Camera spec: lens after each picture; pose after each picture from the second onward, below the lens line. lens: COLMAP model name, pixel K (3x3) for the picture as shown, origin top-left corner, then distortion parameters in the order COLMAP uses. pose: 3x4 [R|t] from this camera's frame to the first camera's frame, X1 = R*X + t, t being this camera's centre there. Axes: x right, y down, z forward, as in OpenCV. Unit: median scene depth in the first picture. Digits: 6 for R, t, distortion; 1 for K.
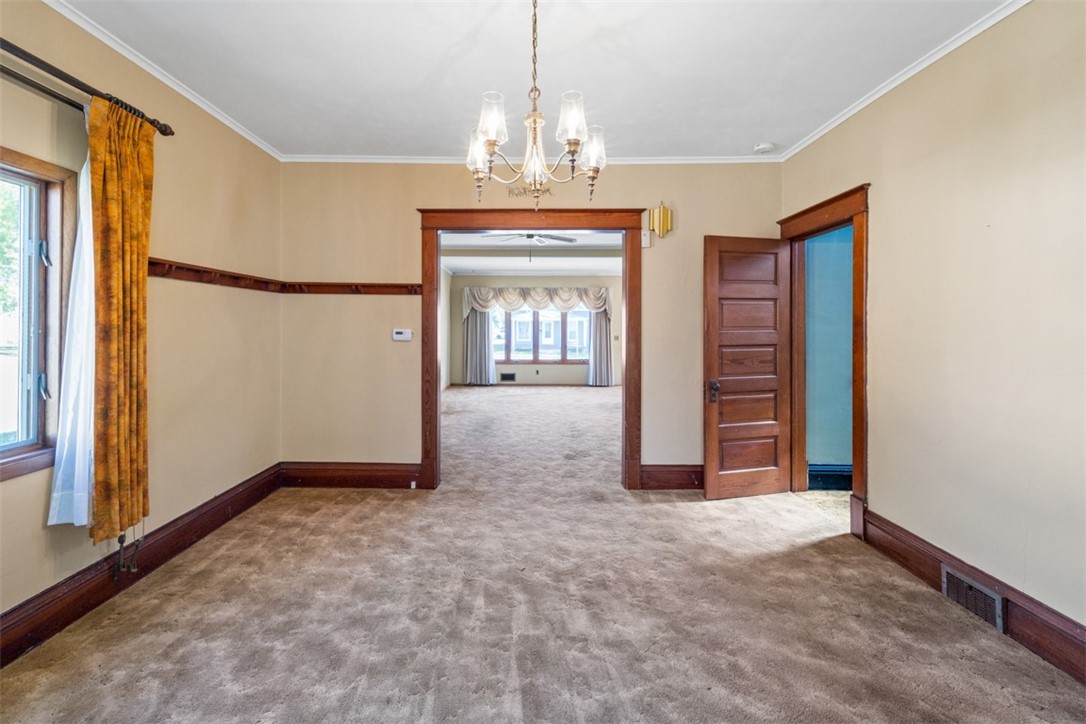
lens RADIAL K [[462.6, 0, 529.3], [0, 462.6, 324.5], [0, 0, 1]] dist [0.003820, -0.001627]
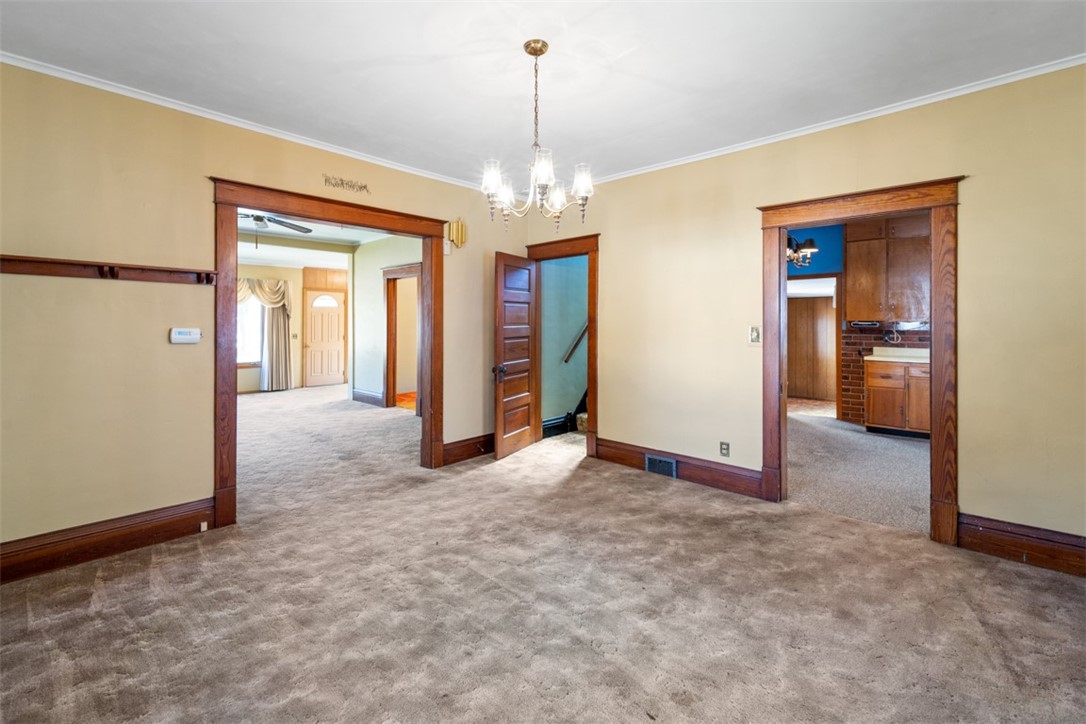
lens RADIAL K [[462.6, 0, 547.4], [0, 462.6, 320.9], [0, 0, 1]] dist [0.003820, -0.001627]
pose [[0.678922, -0.000569, 0.734210, -0.444969], [0.000766, 1.000000, 0.000067, -0.002083], [-0.734210, 0.000517, 0.678922, 0.037241]]
